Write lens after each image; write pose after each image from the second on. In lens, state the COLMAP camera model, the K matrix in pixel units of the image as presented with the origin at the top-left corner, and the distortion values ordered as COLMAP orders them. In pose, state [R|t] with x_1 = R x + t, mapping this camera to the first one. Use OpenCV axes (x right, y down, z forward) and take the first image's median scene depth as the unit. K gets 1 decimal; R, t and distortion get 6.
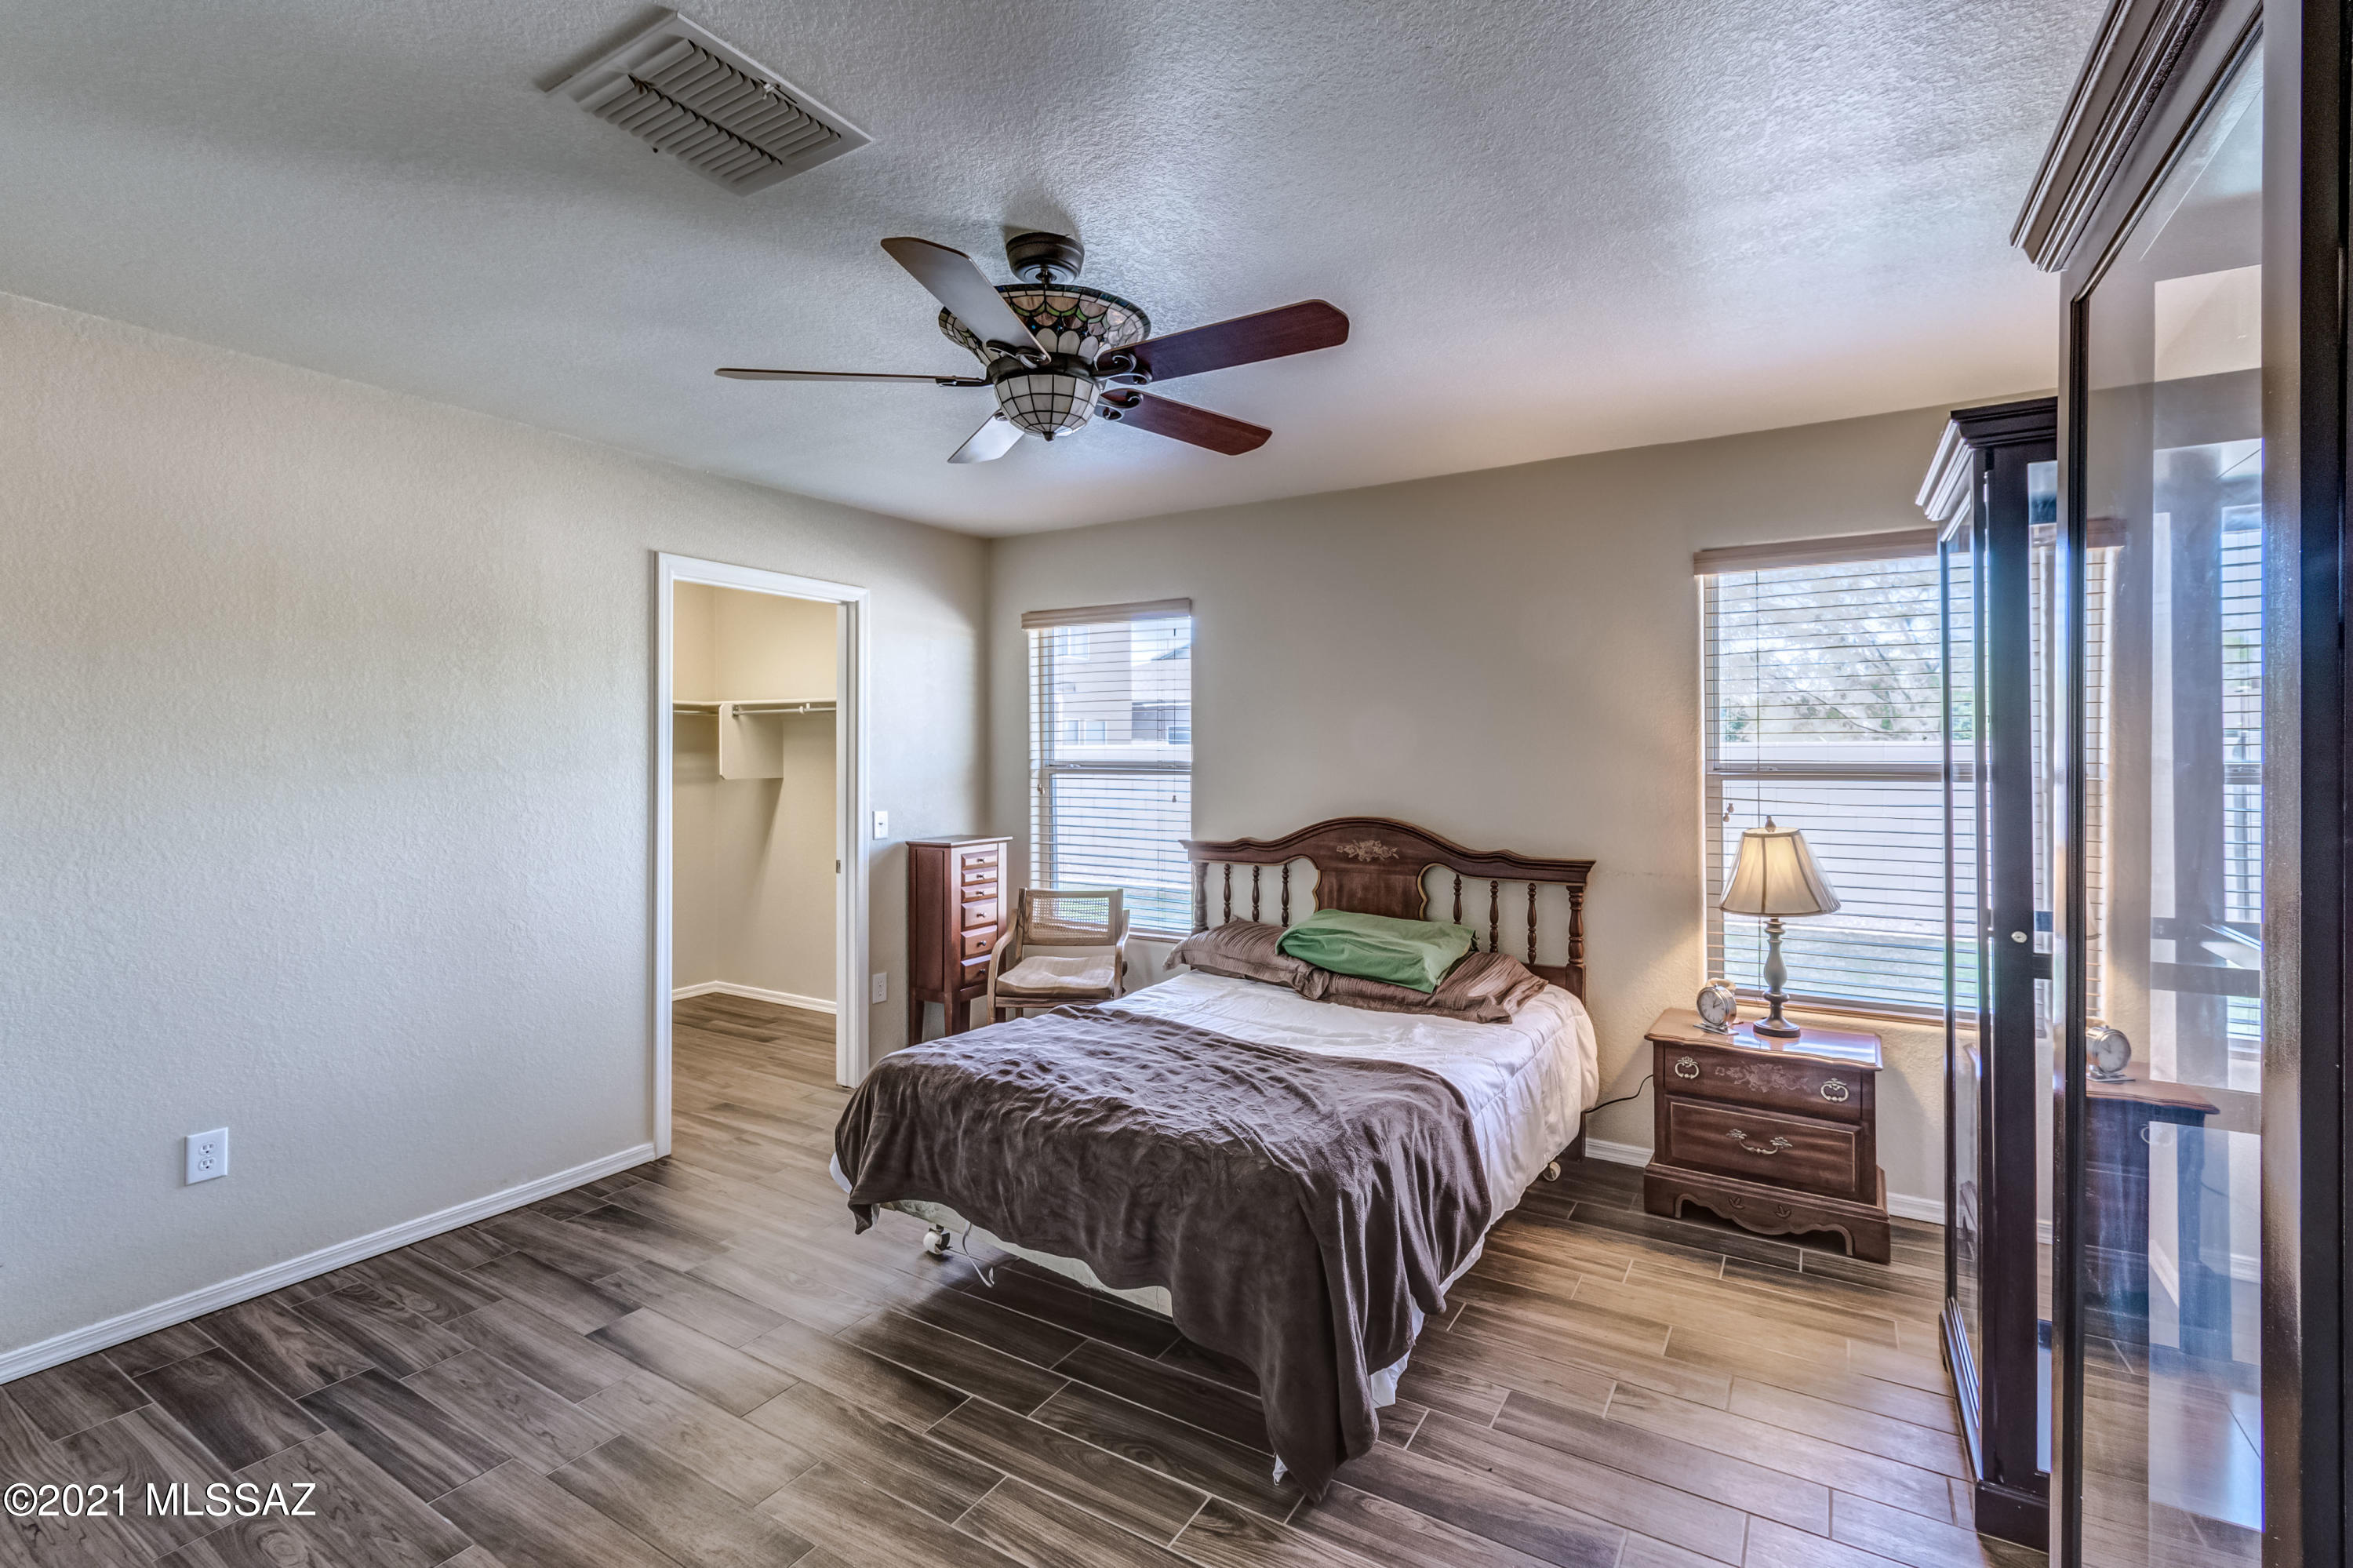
lens RADIAL K [[1042.3, 0, 1210.5], [0, 1042.3, 750.4], [0, 0, 1]] dist [0.001934, 0.000455]
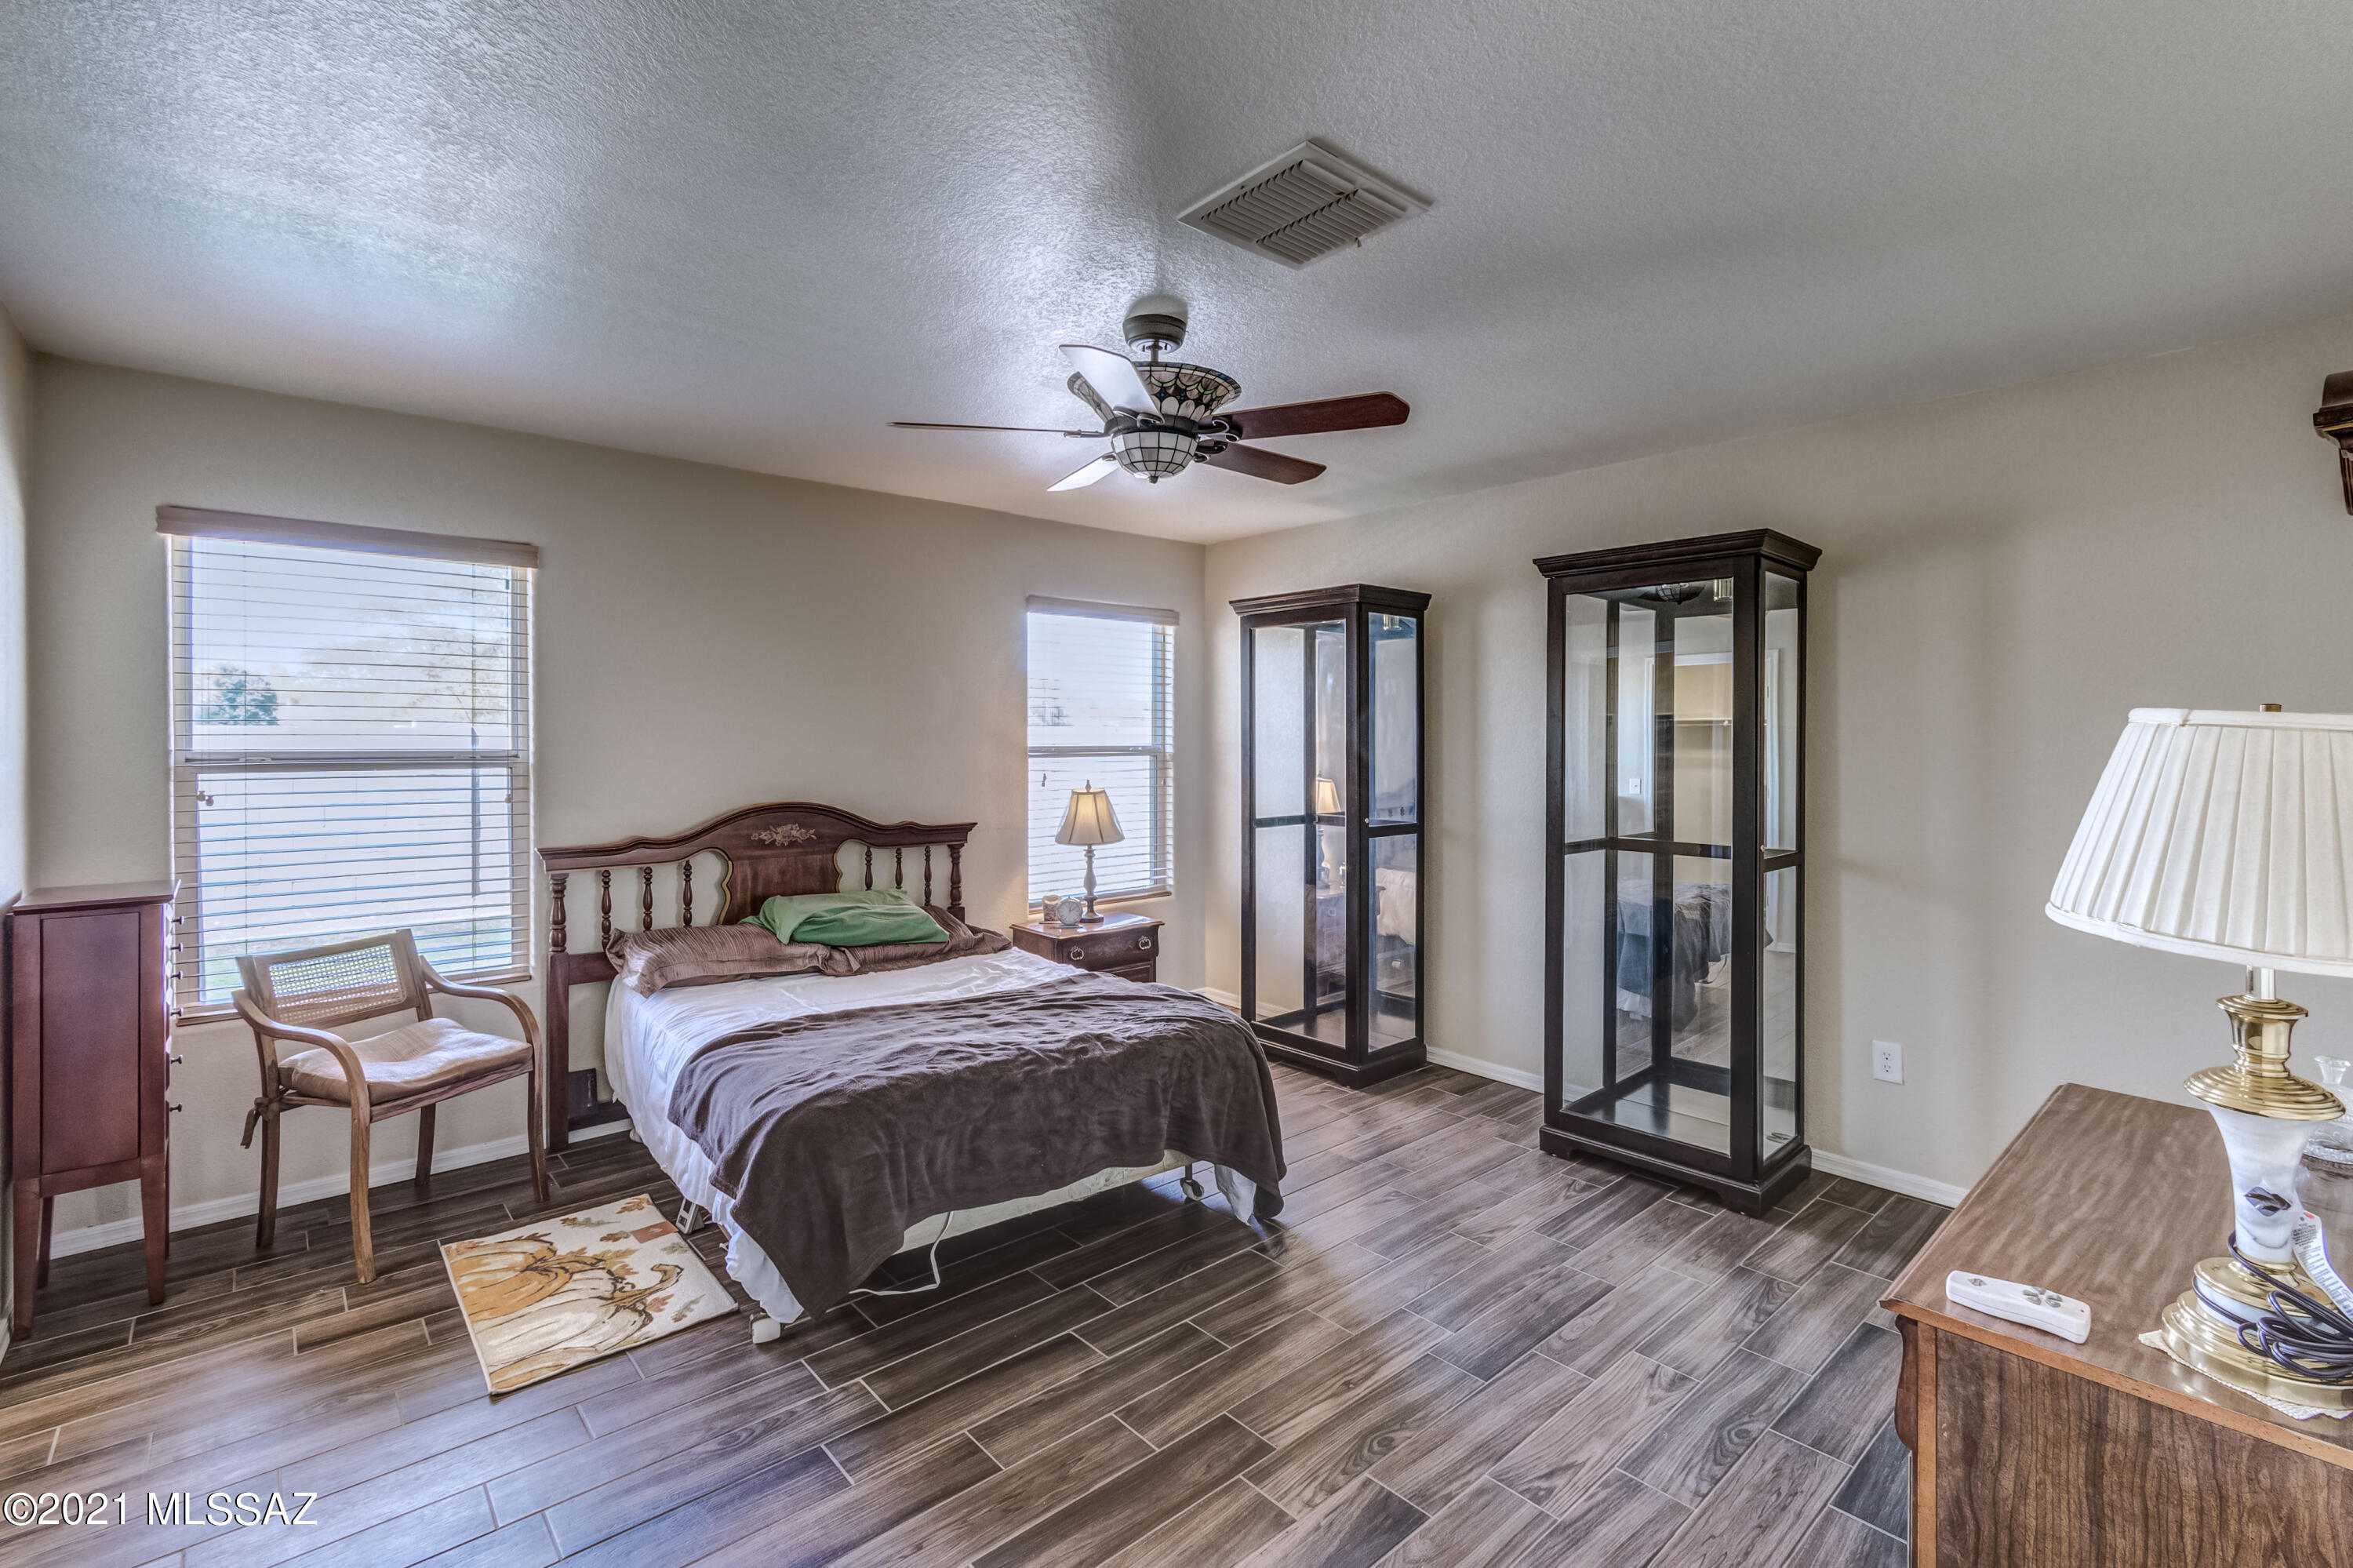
lens RADIAL K [[1042.3, 0, 1185.7], [0, 1042.3, 735.3], [0, 0, 1]] dist [0.001934, 0.000455]
pose [[0.312020, 0.001917, 0.950074, -0.693652], [-0.001174, 0.999998, -0.001632, 0.000045], [-0.950075, -0.000606, 0.312021, 0.310246]]
